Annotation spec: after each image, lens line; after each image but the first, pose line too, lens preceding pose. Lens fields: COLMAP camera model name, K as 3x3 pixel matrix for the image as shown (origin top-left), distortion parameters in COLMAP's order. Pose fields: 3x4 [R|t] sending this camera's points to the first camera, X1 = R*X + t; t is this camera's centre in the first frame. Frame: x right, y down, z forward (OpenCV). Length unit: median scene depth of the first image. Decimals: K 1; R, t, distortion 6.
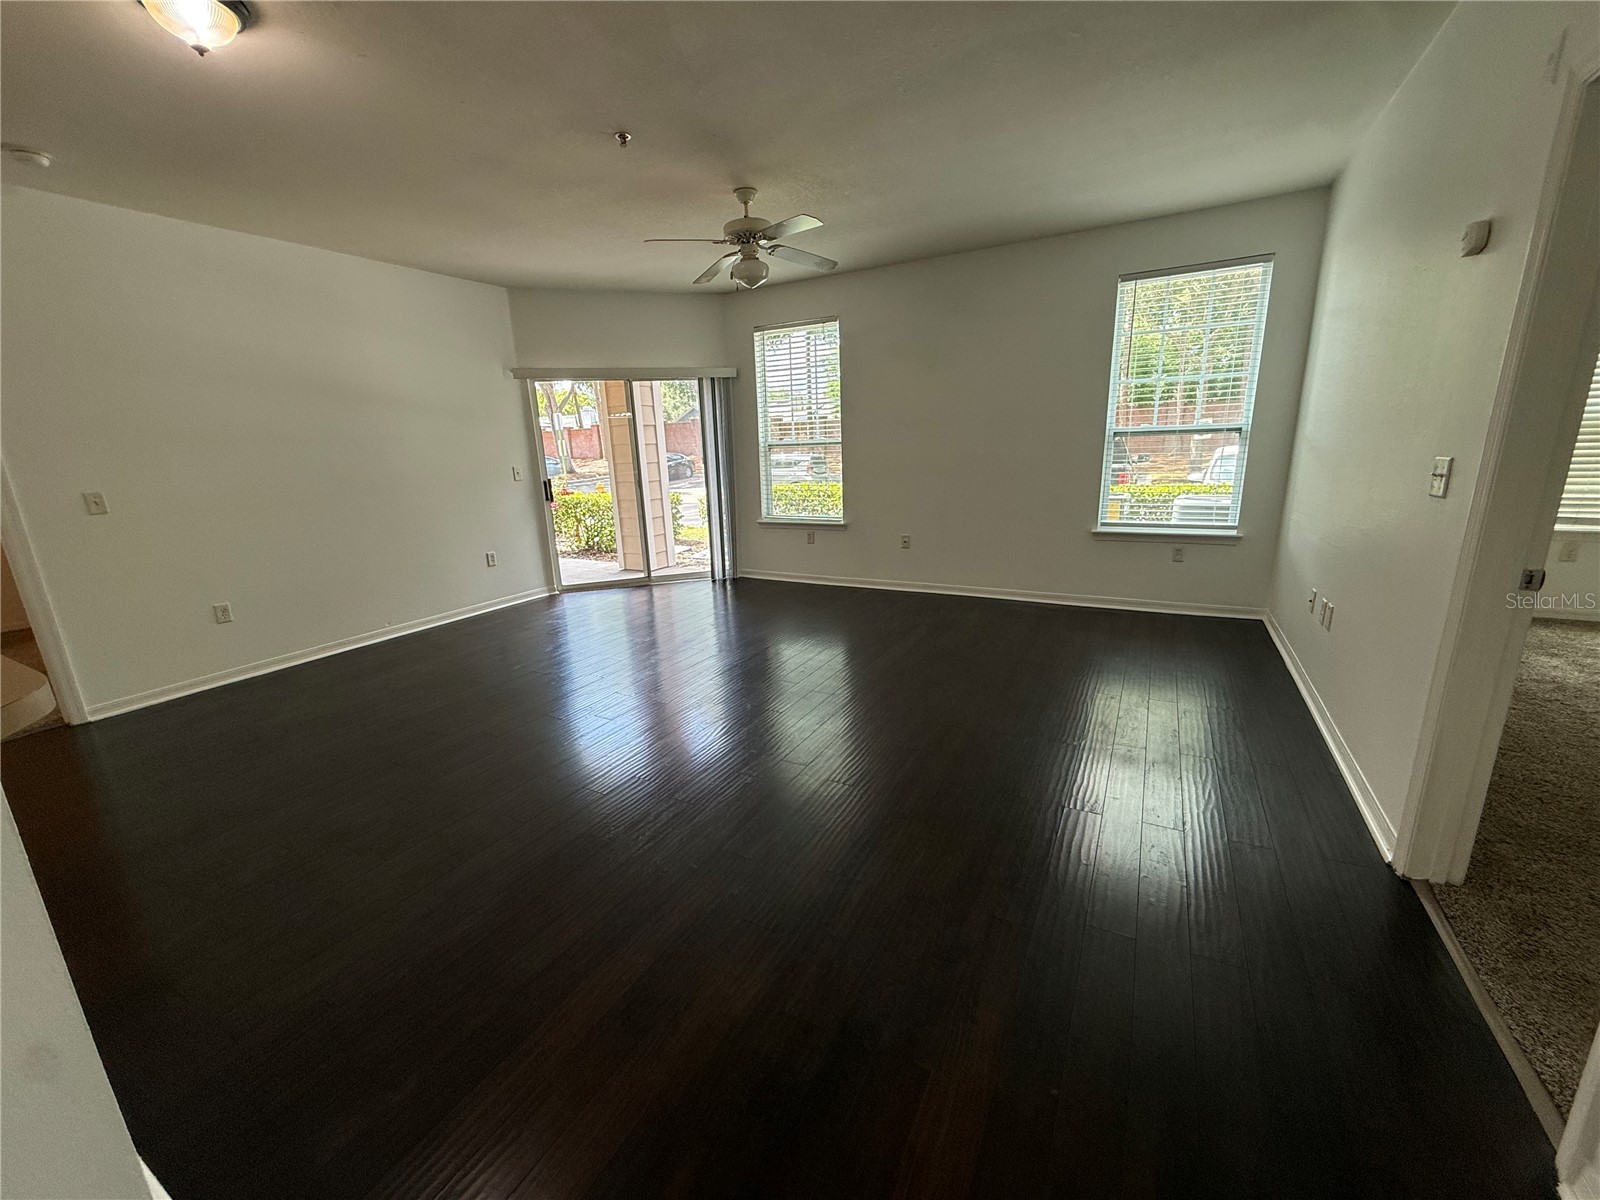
lens RADIAL K [[639.8, 0, 788.9], [0, 639.8, 596.2], [0, 0, 1]] dist [0.003280, 0.000621]
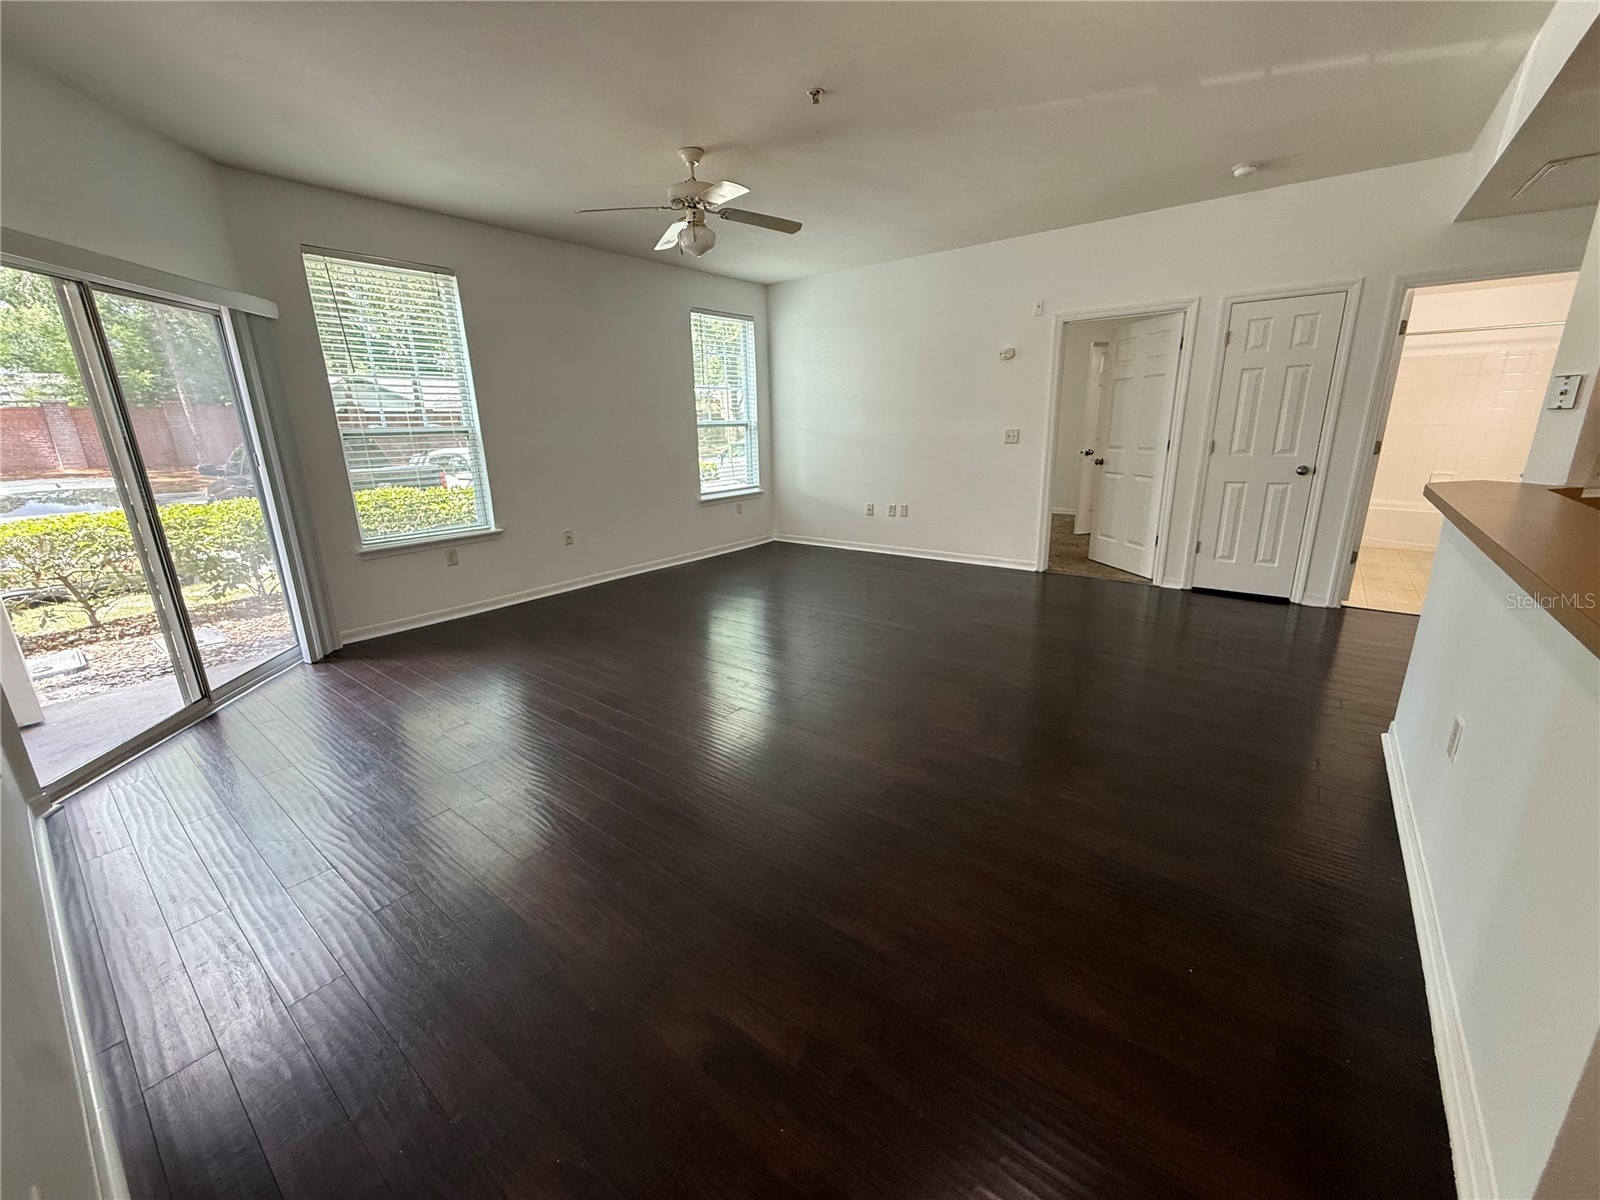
lens RADIAL K [[639.8, 0, 798.3], [0, 639.8, 594.1], [0, 0, 1]] dist [0.003280, 0.000621]
pose [[0.152774, -0.226654, 0.961919, -0.655432], [0.248179, 0.950952, 0.184654, -0.091047], [-0.956592, 0.210517, 0.201532, 0.480350]]
